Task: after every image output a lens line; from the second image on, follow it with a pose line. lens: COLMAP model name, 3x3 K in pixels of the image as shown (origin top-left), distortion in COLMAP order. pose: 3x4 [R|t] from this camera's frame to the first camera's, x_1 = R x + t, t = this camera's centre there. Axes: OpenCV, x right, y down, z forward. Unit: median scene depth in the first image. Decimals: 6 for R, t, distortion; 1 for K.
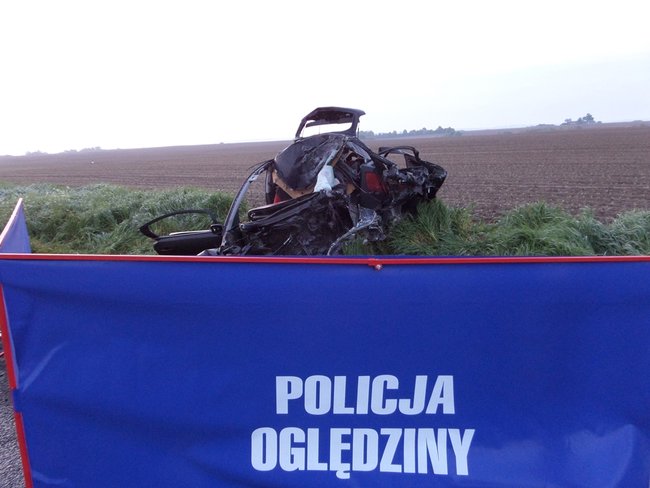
lens RADIAL K [[477.1, 0, 325.0], [0, 477.1, 244.0], [0, 0, 1]] dist [-0.001984, -0.001471]
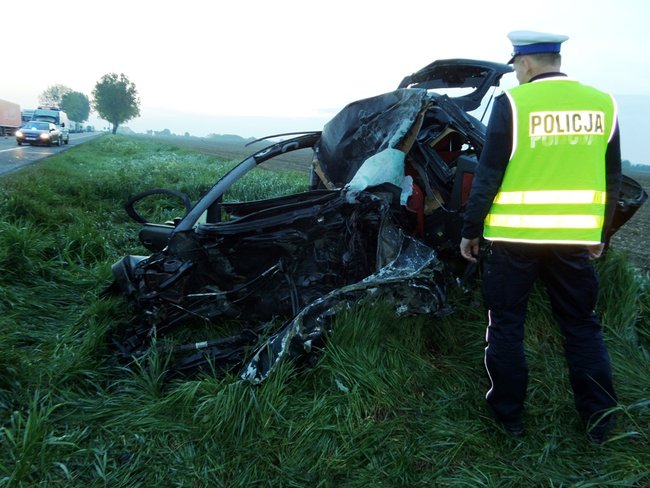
lens RADIAL K [[477.1, 0, 325.0], [0, 477.1, 244.0], [0, 0, 1]] dist [-0.001984, -0.001471]
pose [[0.885194, 0.203559, -0.418325, 0.183786], [-0.211167, 0.977032, 0.028589, -0.060477], [0.414536, 0.063030, 0.907847, 0.497486]]
